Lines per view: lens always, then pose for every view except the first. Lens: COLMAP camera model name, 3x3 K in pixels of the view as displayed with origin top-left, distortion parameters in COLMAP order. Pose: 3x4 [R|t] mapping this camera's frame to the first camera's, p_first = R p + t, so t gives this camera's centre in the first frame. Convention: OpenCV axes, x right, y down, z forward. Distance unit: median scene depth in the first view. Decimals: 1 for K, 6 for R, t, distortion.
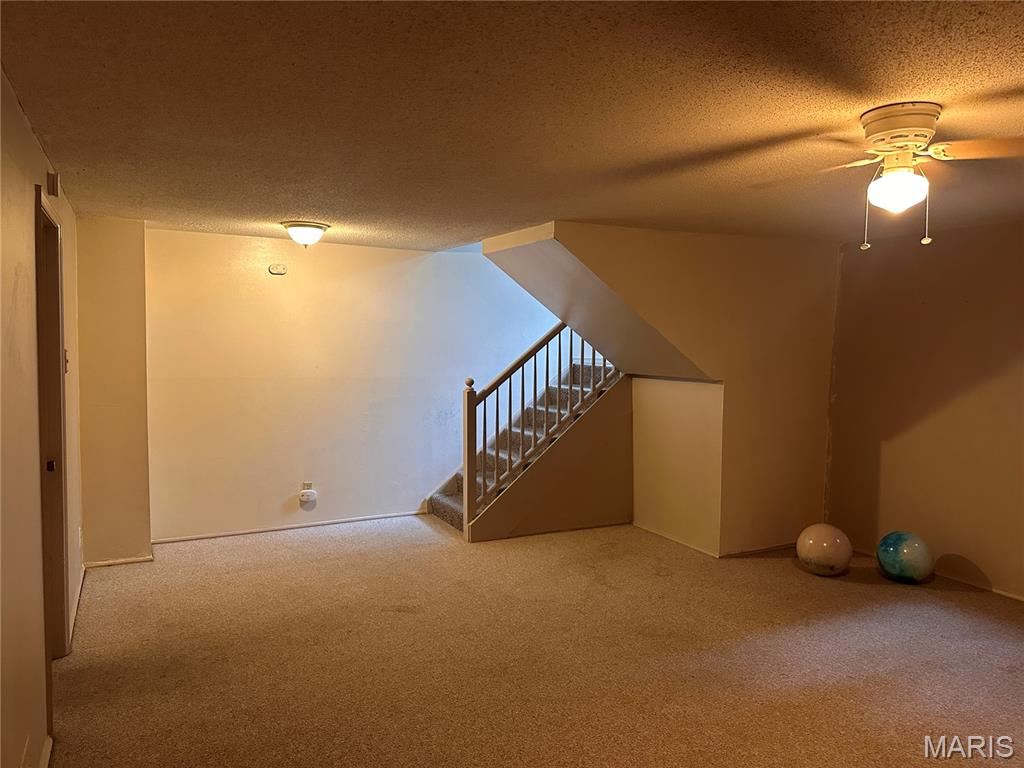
lens RADIAL K [[701.7, 0, 511.2], [0, 701.7, 388.9], [0, 0, 1]] dist [0.072409, -0.114133]
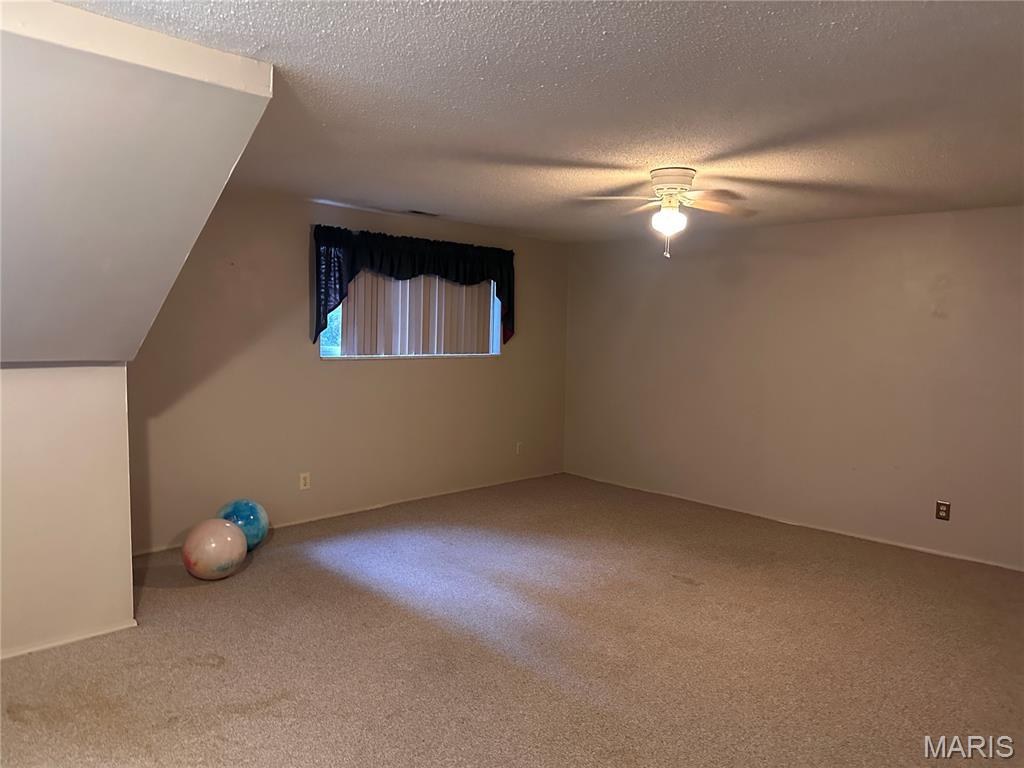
lens RADIAL K [[701.7, 0, 511.2], [0, 701.7, 388.9], [0, 0, 1]] dist [0.072409, -0.114133]
pose [[-0.289229, -0.109661, 0.950958, -0.545533], [0.033987, 0.991614, 0.124686, -0.069915], [-0.956656, 0.068383, -0.283077, 1.082102]]
